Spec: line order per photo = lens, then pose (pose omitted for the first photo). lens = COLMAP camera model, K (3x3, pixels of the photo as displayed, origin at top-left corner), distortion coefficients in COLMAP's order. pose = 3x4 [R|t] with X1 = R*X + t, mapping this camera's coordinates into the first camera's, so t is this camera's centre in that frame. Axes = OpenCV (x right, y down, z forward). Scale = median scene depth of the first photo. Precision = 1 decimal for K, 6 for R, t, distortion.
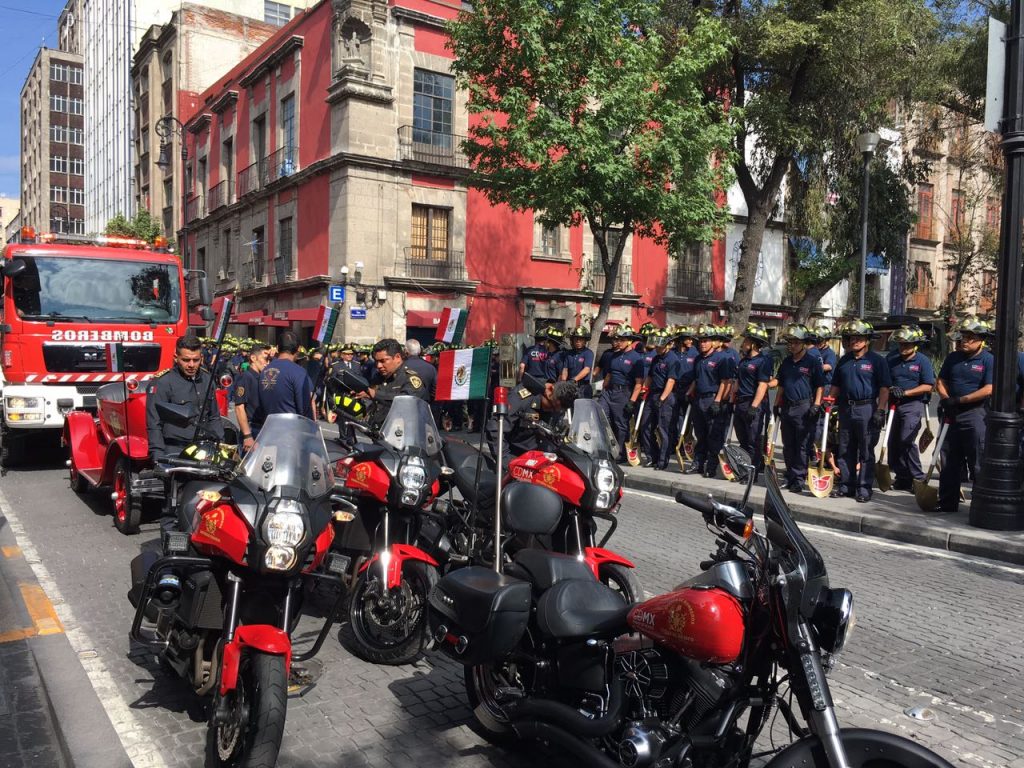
lens RADIAL K [[823.4, 0, 512.0], [0, 823.4, 384.0], [0, 0, 1]] dist [0.004230, -0.004765]
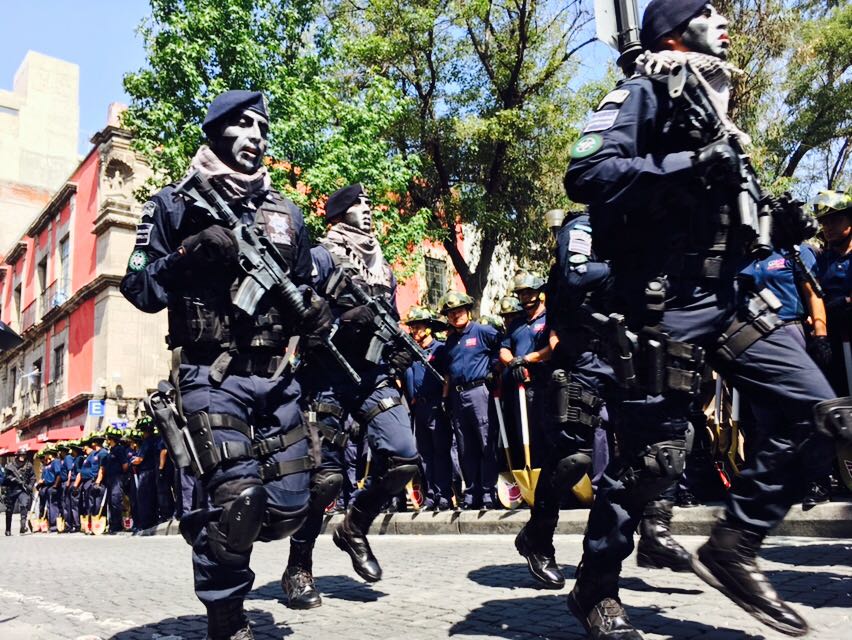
lens RADIAL K [[685.1, 0, 426.0], [0, 685.1, 320.0], [0, 0, 1]] dist [0.004230, -0.004765]
pose [[0.988500, -0.053829, 0.141315, 0.069316], [0.090334, 0.959633, -0.266352, 0.044557], [-0.121273, 0.276054, 0.953460, 0.102690]]
